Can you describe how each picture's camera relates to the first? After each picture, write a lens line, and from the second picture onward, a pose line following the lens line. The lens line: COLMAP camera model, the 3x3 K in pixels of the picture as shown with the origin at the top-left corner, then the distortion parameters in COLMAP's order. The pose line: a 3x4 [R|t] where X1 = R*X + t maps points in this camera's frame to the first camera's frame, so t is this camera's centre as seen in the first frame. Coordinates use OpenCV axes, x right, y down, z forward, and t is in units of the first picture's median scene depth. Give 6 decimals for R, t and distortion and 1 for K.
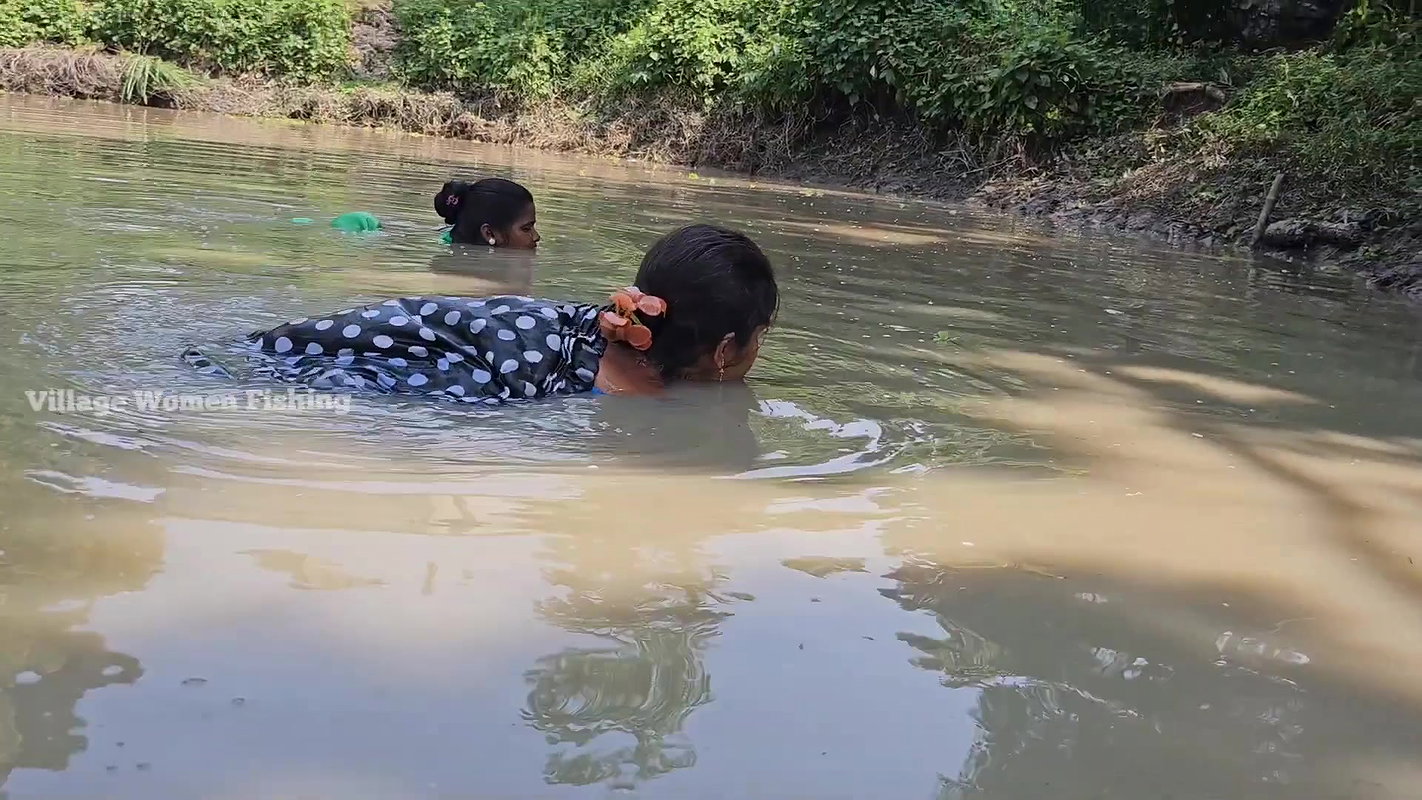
lens RADIAL K [[1319.8, 0, 704.5], [0, 1319.8, 394.8], [0, 0, 1]] dist [-0.003685, -0.002229]
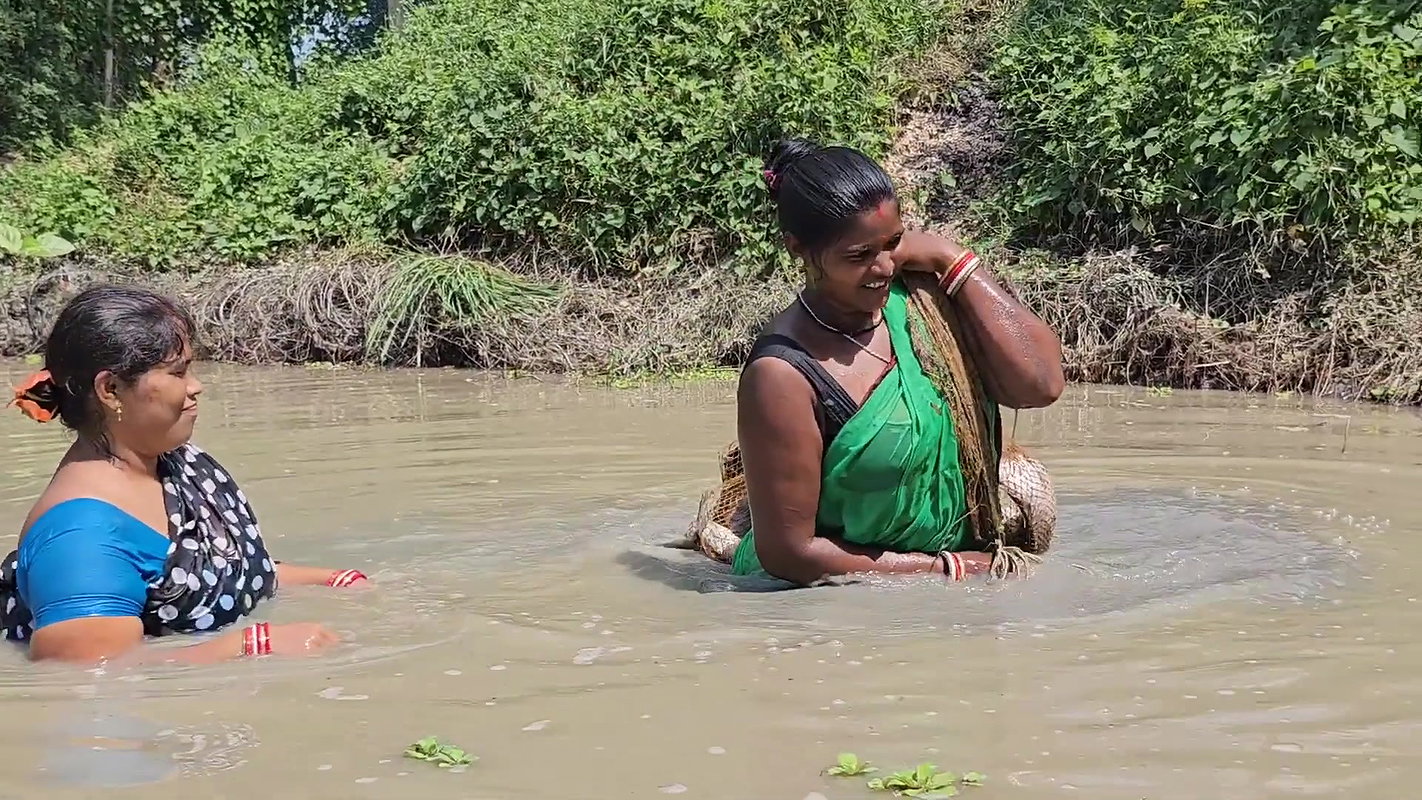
lens RADIAL K [[1720.5, 0, 711.0], [0, 1720.5, 400.0], [0, 0, 1]] dist [-0.011612, -0.014375]
pose [[0.878395, -0.081374, -0.470957, -0.083254], [0.020658, 0.990942, -0.132688, -0.143764], [0.477489, 0.106824, 0.872120, 0.603526]]
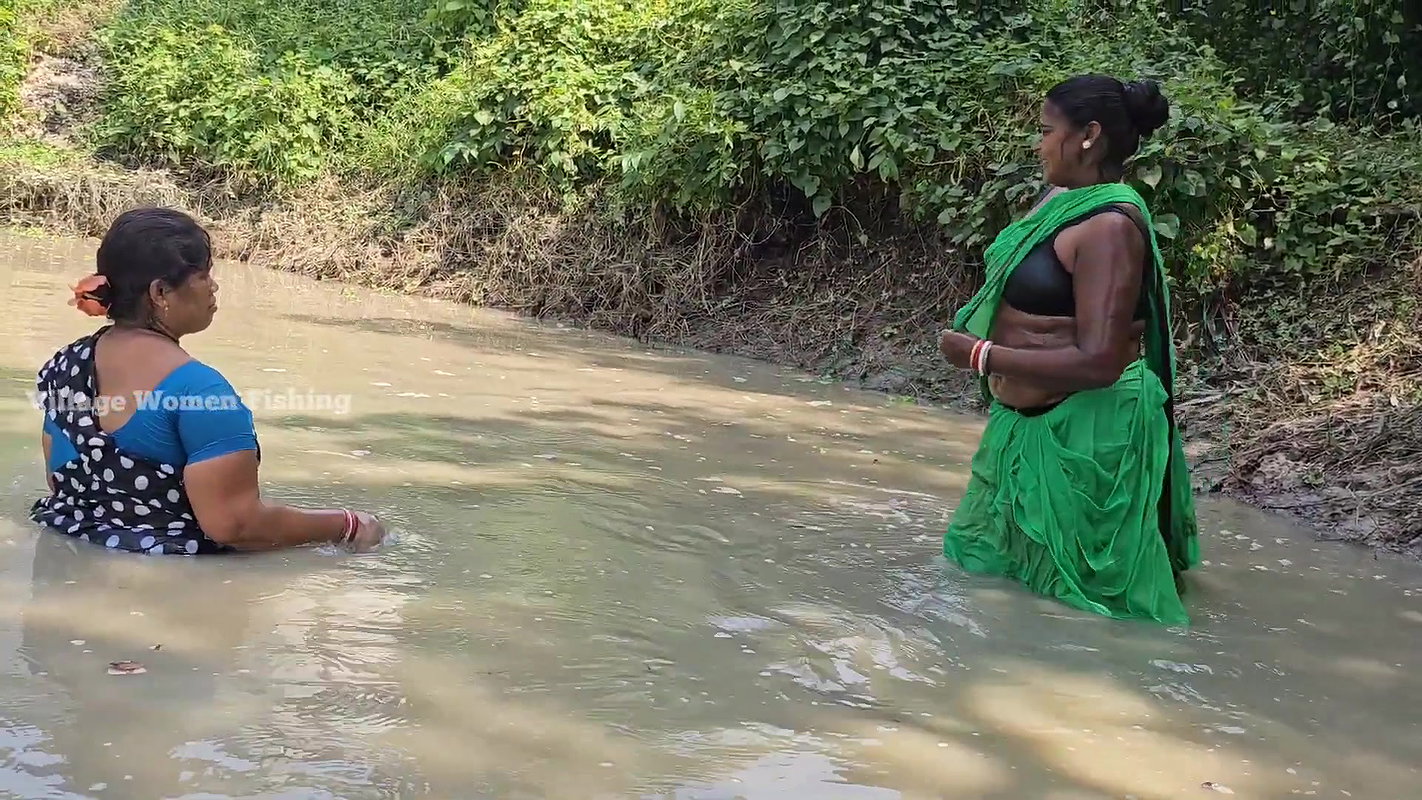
lens RADIAL K [[1515.6, 0, 711.0], [0, 1515.6, 400.0], [0, 0, 1]] dist [-0.011218, -0.009777]
pose [[0.999781, 0.012424, 0.016820, 0.052394], [-0.011409, 0.998182, -0.059184, -0.096047], [-0.017525, 0.058979, 0.998105, 0.346948]]
